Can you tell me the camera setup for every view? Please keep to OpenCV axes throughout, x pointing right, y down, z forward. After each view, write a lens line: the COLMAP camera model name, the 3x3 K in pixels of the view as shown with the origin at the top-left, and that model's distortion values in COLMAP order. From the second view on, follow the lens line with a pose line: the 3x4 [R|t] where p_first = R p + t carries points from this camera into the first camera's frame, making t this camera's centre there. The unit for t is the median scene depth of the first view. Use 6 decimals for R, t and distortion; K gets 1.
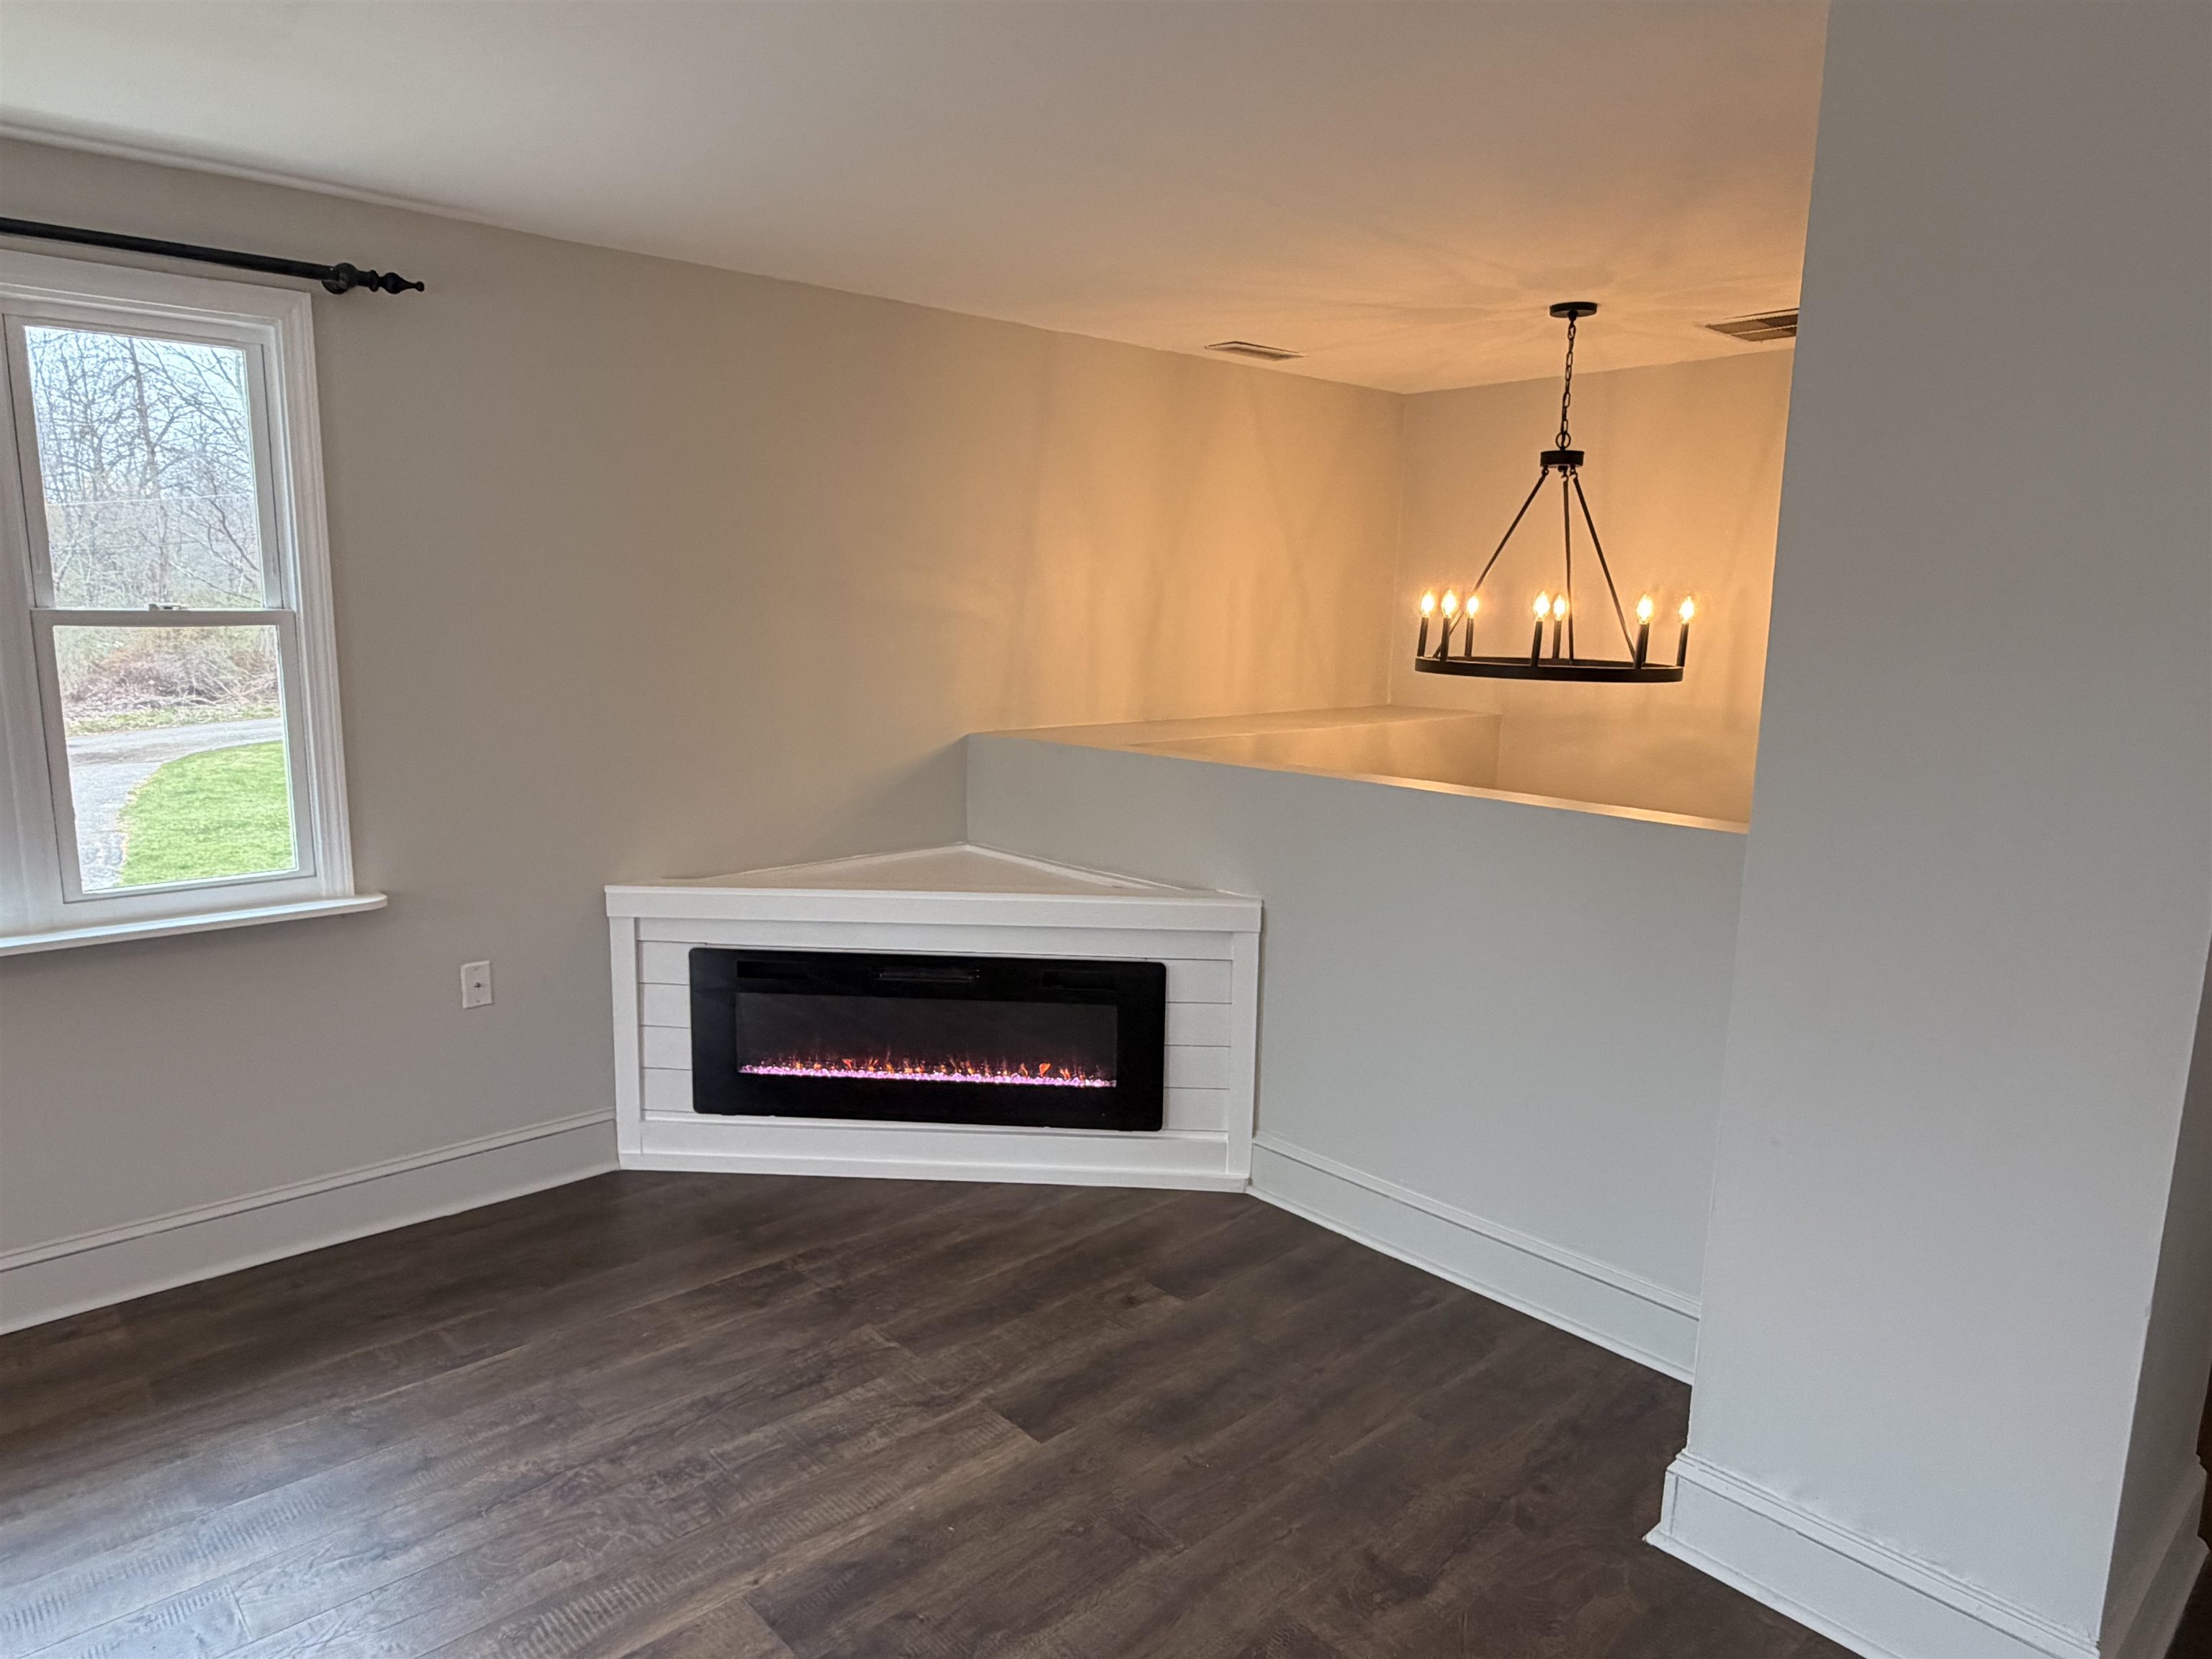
lens RADIAL K [[1378.7, 0, 1102.3], [0, 1378.7, 829.5], [0, 0, 1]] dist [0.001696, -0.000358]
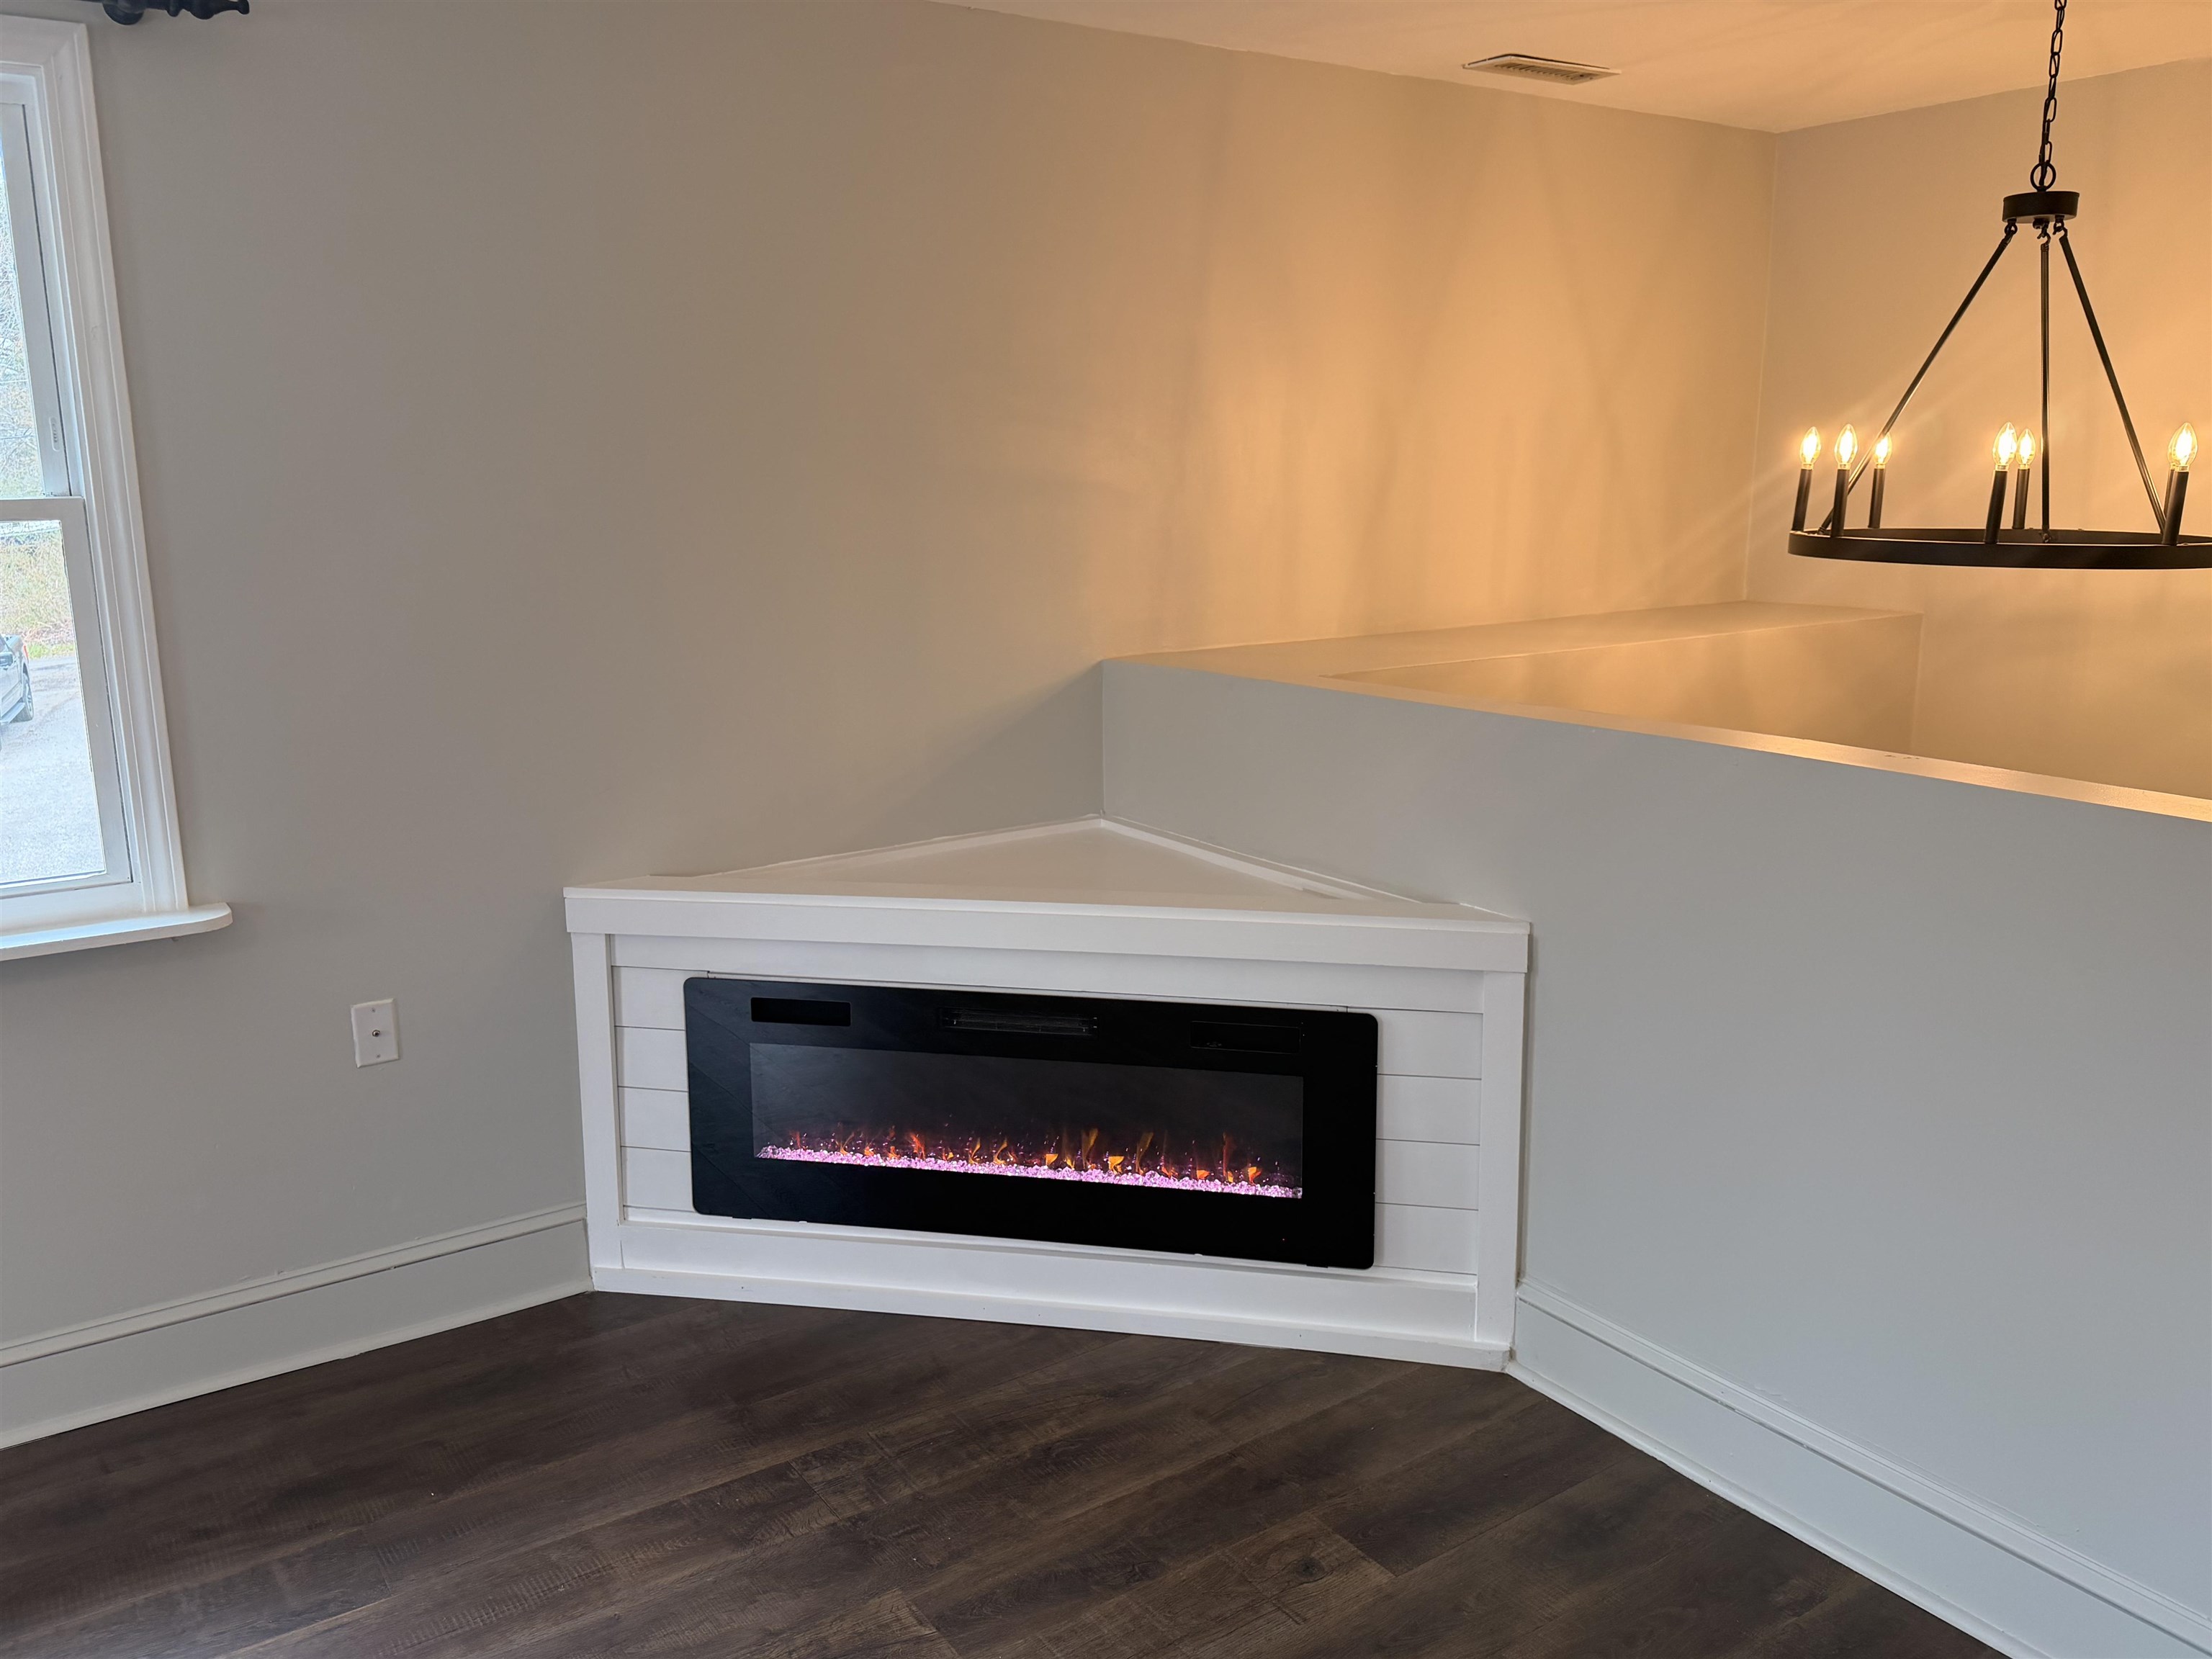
lens RADIAL K [[1762.9, 0, 1105.6], [0, 1762.9, 822.4], [0, 0, 1]] dist [0.085571, -0.131798]
pose [[0.990419, 0.004123, -0.138032, 0.032677], [0.000809, 0.999364, 0.035661, -0.023497], [0.138091, -0.035431, 0.989786, 0.155519]]
